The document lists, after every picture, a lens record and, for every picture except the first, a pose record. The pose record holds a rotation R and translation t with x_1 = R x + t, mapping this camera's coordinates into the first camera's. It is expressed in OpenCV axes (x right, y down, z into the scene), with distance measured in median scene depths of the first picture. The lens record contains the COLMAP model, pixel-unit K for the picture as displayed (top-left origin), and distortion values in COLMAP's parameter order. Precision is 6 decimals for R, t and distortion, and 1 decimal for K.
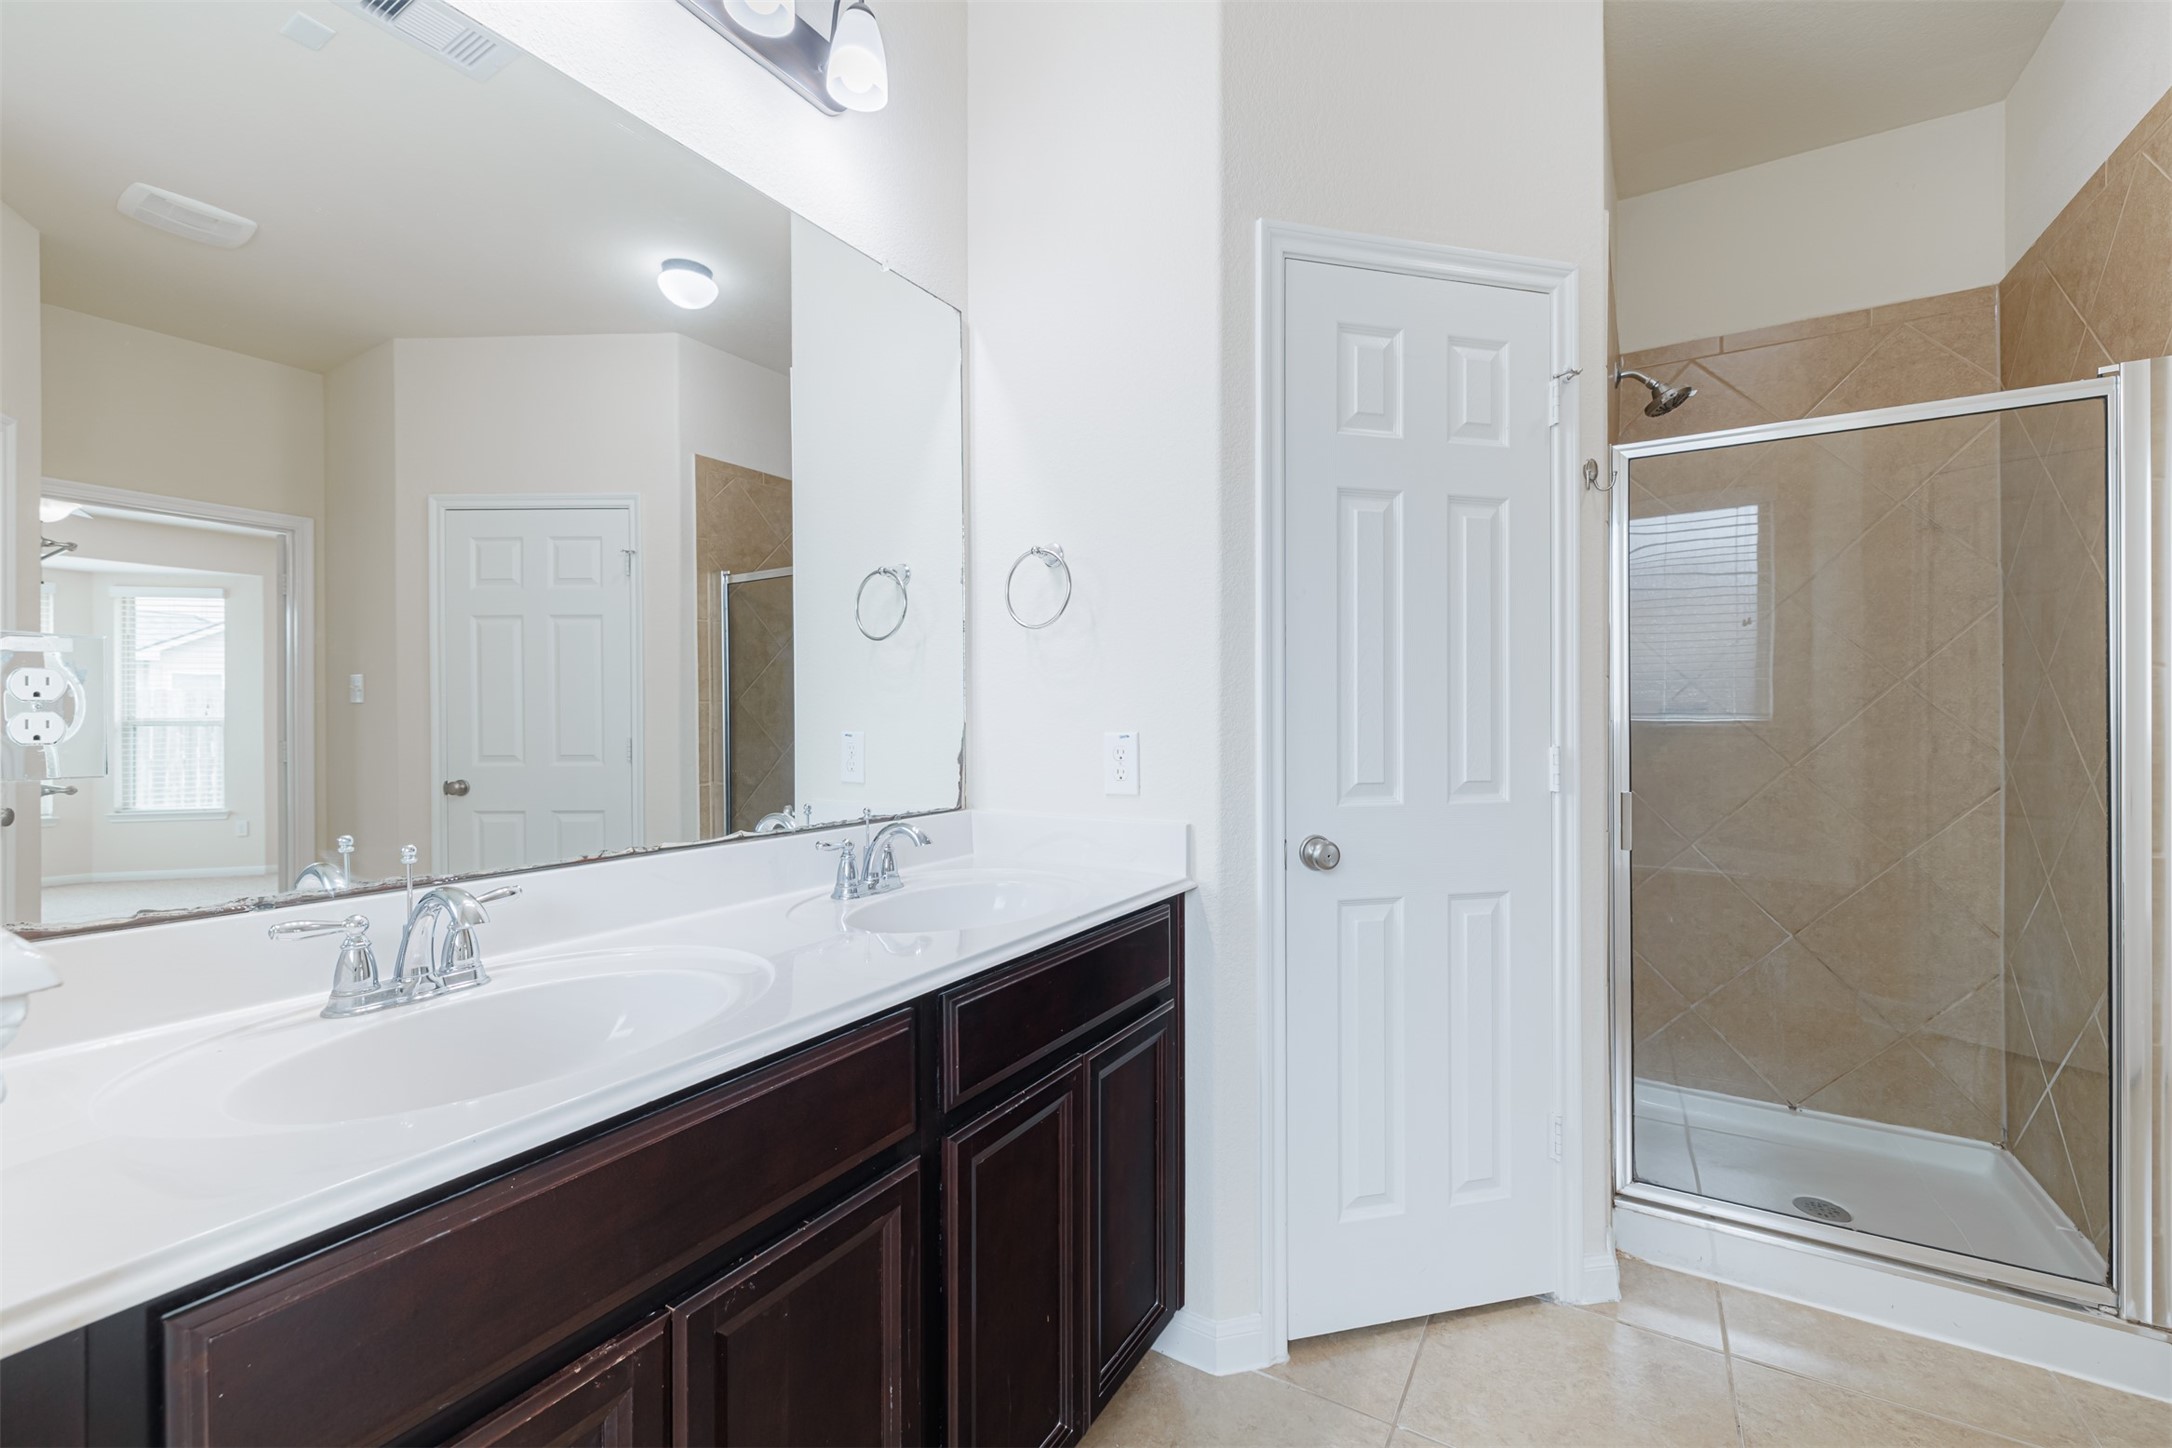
lens RADIAL K [[899.1, 0, 1071.2], [0, 899.1, 707.9], [0, 0, 1]] dist [0.008427, -0.000384]
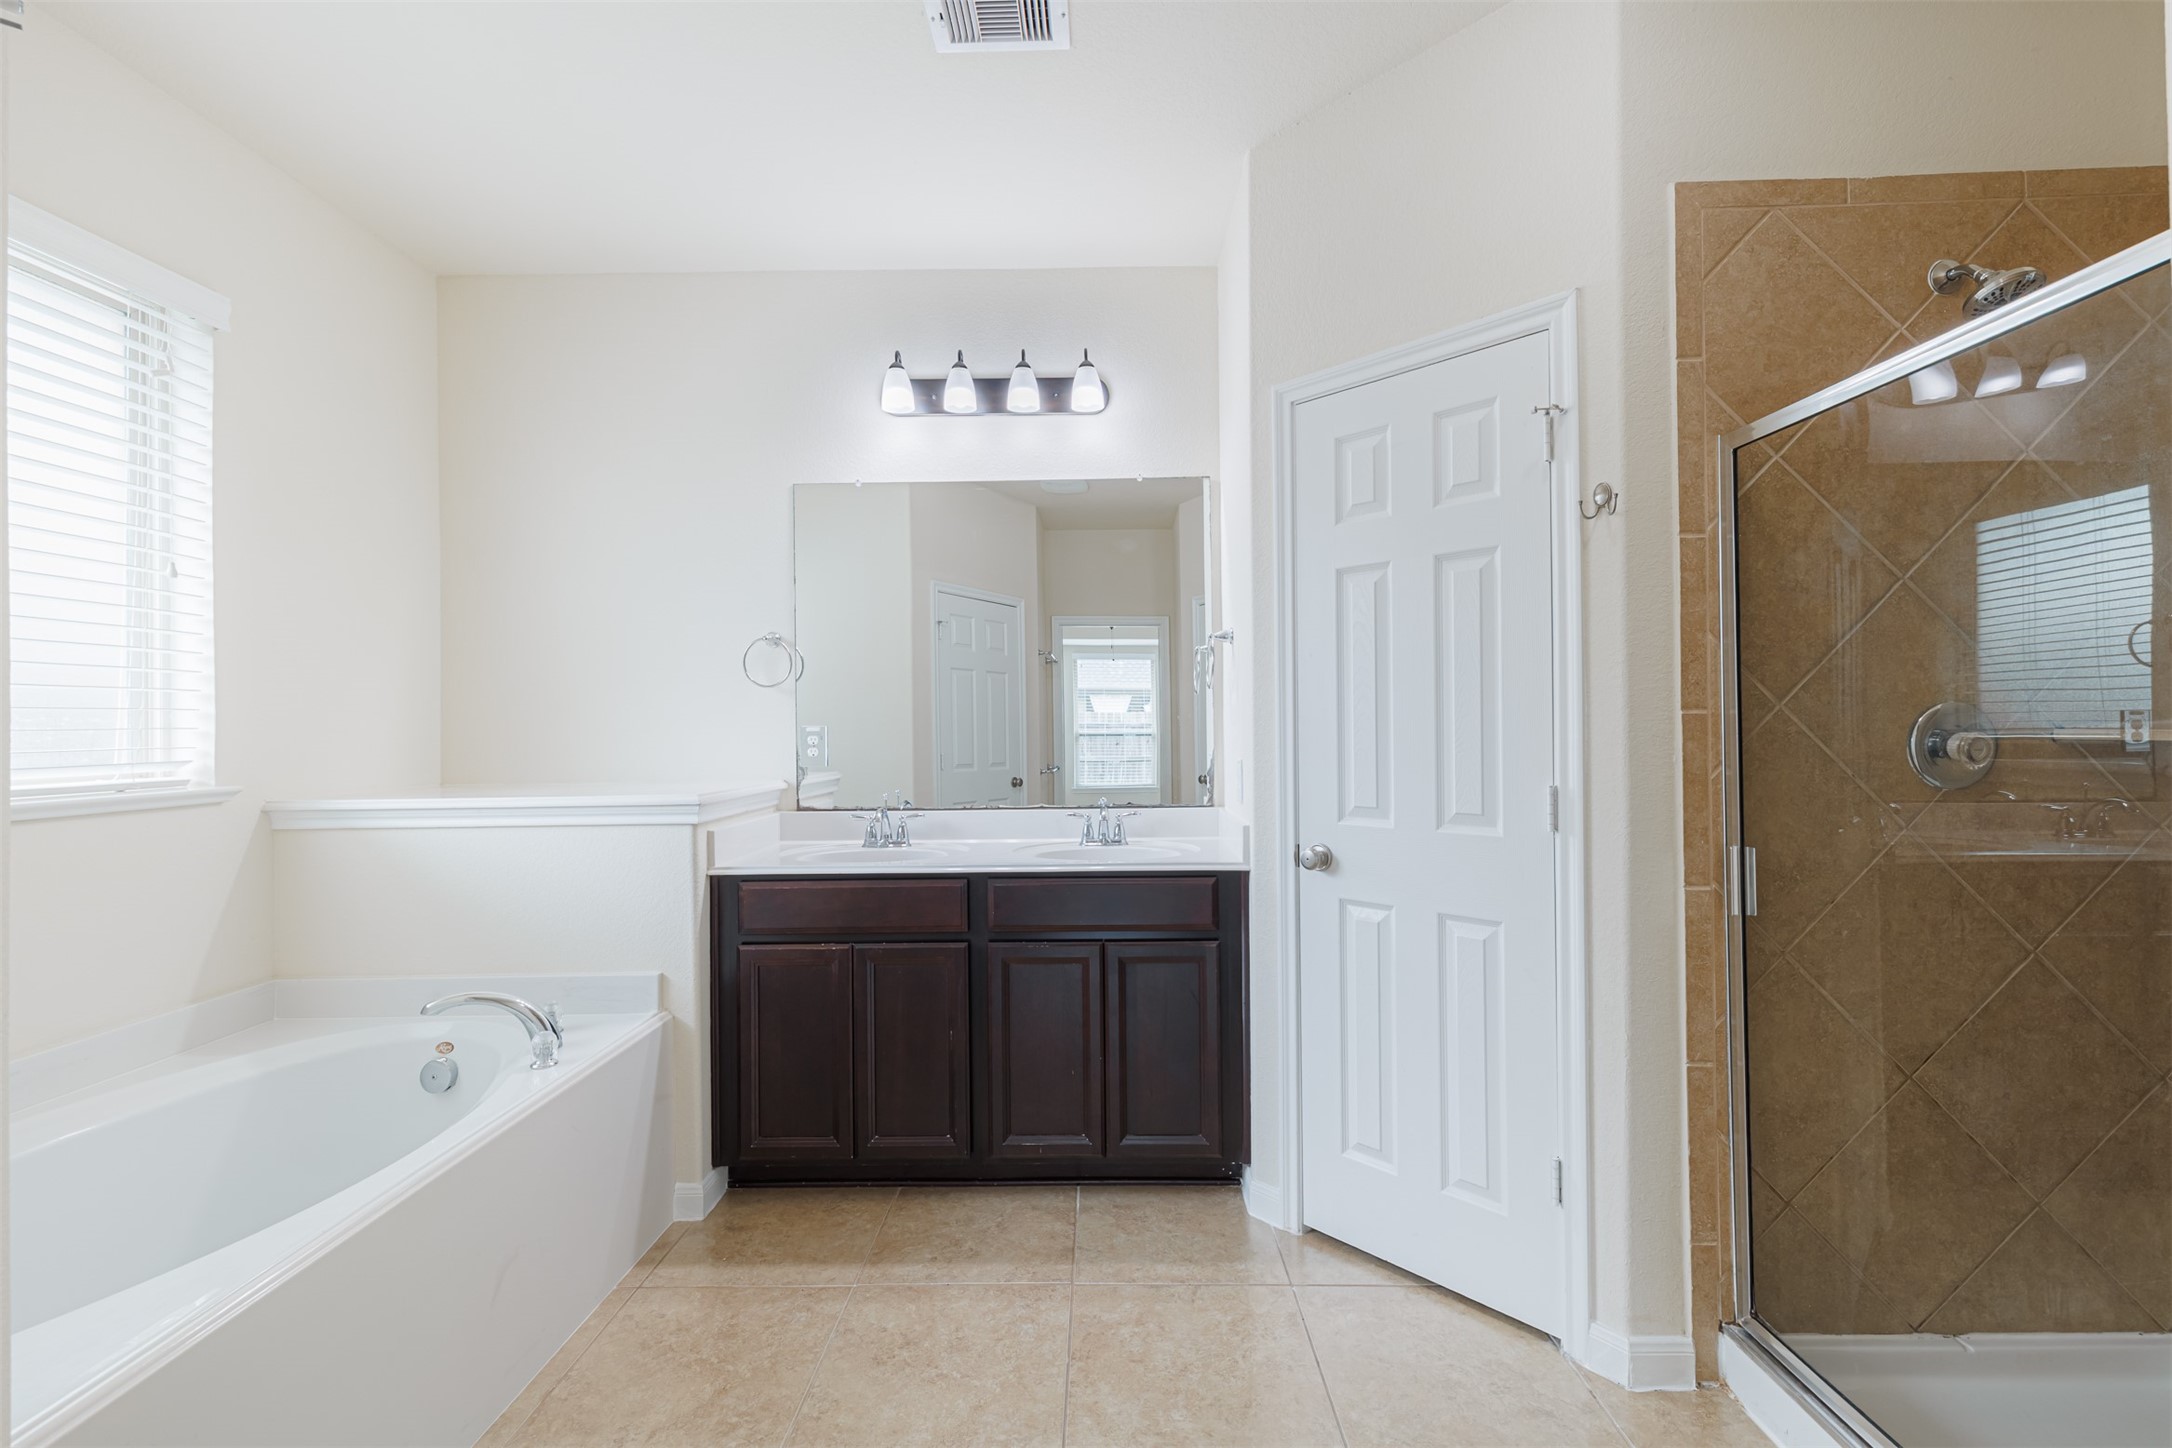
lens RADIAL K [[906.6, 0, 1075.9], [0, 906.6, 717.1], [0, 0, 1]] dist [0.010313, -0.002356]
pose [[0.498589, -0.009379, -0.866788, 1.210023], [0.008627, 0.999946, -0.005858, -0.033669], [0.866795, -0.004557, 0.498643, 0.052114]]
